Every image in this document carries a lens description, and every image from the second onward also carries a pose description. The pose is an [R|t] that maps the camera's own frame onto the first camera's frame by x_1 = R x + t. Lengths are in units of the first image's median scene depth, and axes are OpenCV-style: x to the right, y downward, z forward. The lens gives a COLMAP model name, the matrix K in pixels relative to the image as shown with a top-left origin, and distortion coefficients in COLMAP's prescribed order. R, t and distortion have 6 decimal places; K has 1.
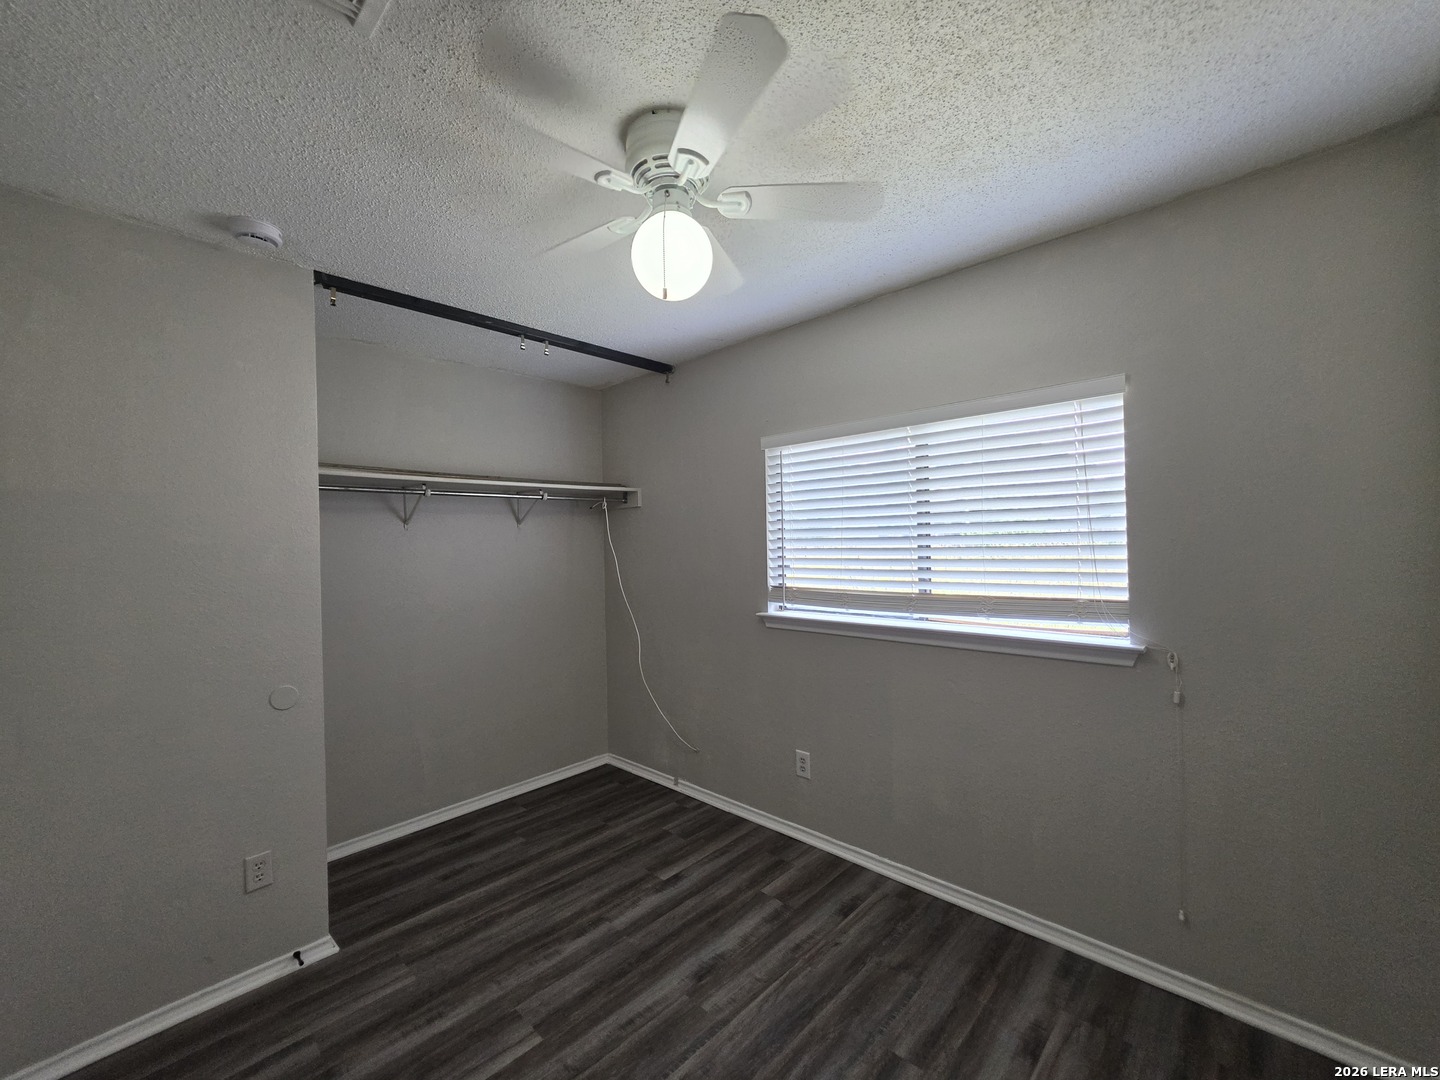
lens RADIAL K [[582.7, 0, 720.0], [0, 582.7, 540.0], [0, 0, 1]] dist [0.000349, 0.000627]
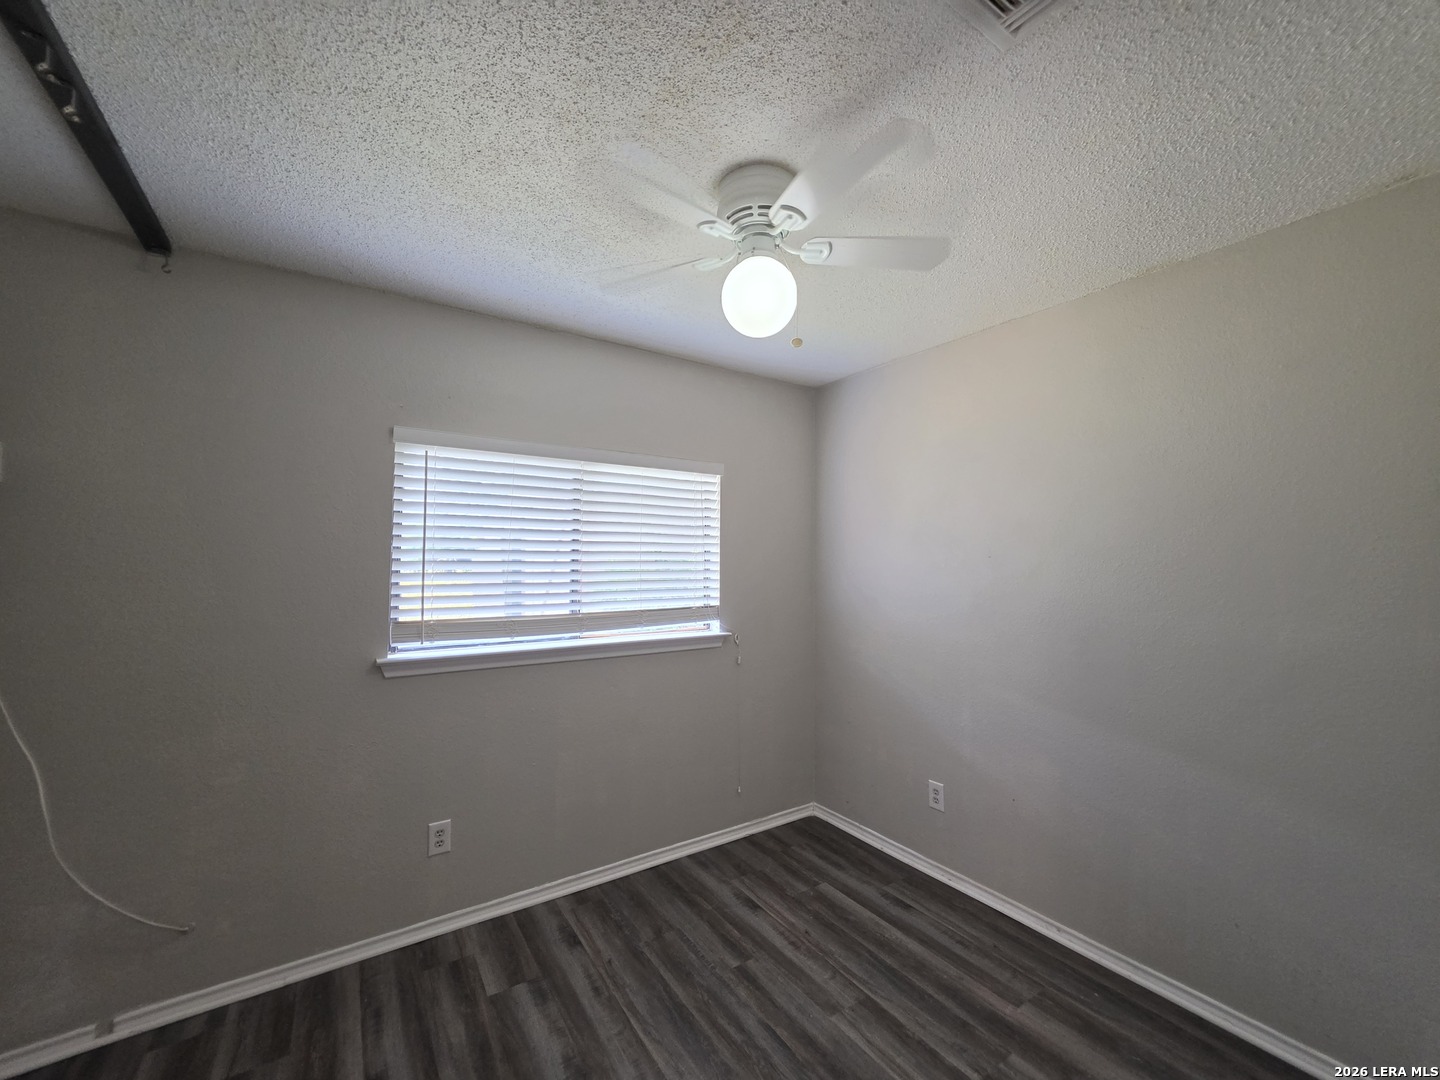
lens RADIAL K [[582.7, 0, 720.0], [0, 582.7, 540.0], [0, 0, 1]] dist [0.000349, 0.000627]
pose [[0.222605, 0.060577, 0.973025, -0.792648], [-0.010937, 0.998160, -0.059640, 0.019015], [-0.974847, 0.002634, 0.222858, 0.587759]]
